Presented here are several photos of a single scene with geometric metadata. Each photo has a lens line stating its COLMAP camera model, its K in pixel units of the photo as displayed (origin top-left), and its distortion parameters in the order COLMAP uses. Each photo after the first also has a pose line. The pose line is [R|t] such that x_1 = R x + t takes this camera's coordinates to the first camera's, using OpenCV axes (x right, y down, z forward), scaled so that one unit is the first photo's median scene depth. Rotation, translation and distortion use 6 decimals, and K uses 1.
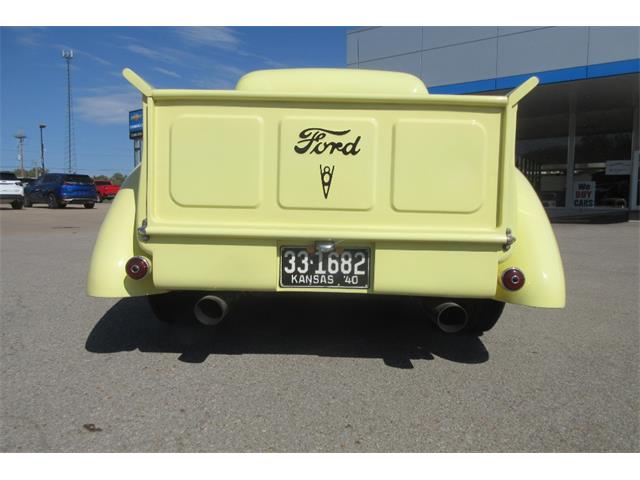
lens RADIAL K [[479.6, 0, 320.0], [0, 479.6, 240.0], [0, 0, 1]] dist [-0.005066, 0.000554]
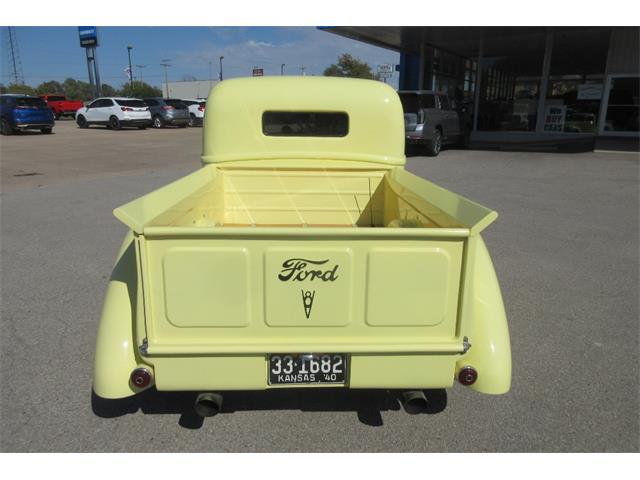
lens RADIAL K [[483.3, 0, 320.0], [0, 483.3, 240.0], [0, 0, 1]] dist [-0.009002, 0.003259]
pose [[0.998114, -0.022589, 0.057084, -0.018647], [0.011414, 0.981914, 0.188984, -0.461704], [-0.060321, -0.187976, 0.980320, -0.075912]]
